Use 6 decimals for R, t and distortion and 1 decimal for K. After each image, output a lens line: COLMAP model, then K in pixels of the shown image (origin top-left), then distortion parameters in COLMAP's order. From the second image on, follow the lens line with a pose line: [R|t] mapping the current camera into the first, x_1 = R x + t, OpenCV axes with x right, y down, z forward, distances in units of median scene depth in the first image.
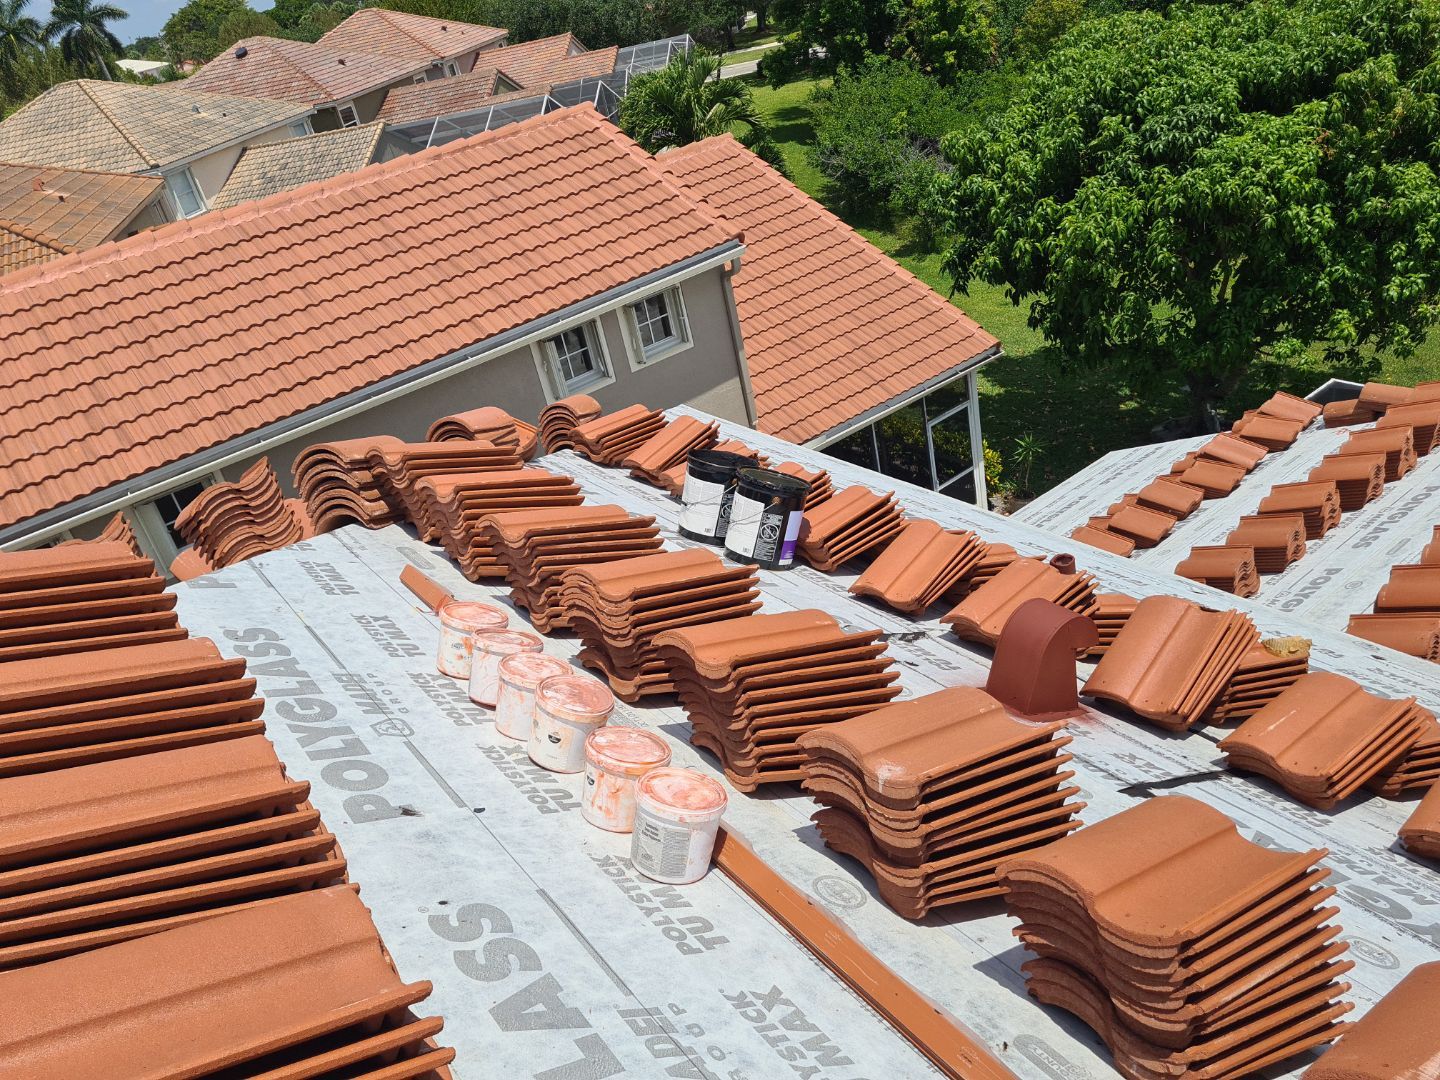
lens RADIAL K [[1081.6, 0, 713.4], [0, 1081.6, 532.9], [0, 0, 1]] dist [0.056182, -0.036723]
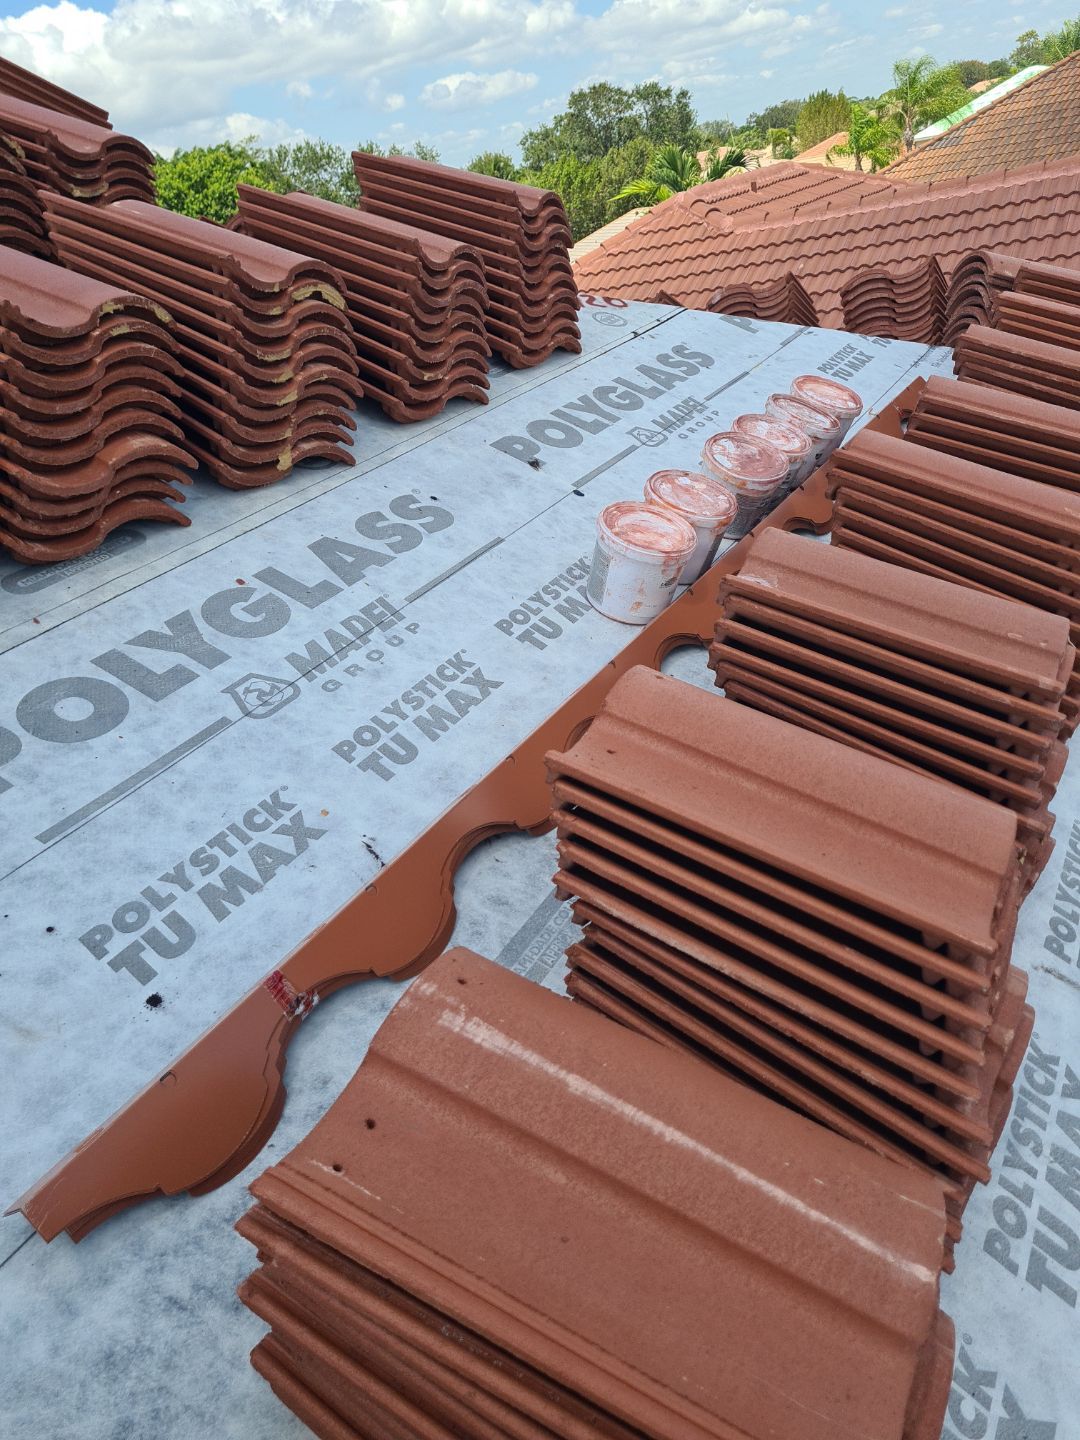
lens RADIAL K [[1081.6, 0, 550.8], [0, 1081.6, 711.3], [0, 0, 1]] dist [0.056182, -0.036723]
pose [[0.432470, 0.493924, -0.754327, 0.602032], [-0.336175, 0.864614, 0.373403, 0.050277], [0.836634, 0.092100, 0.539964, 0.392121]]
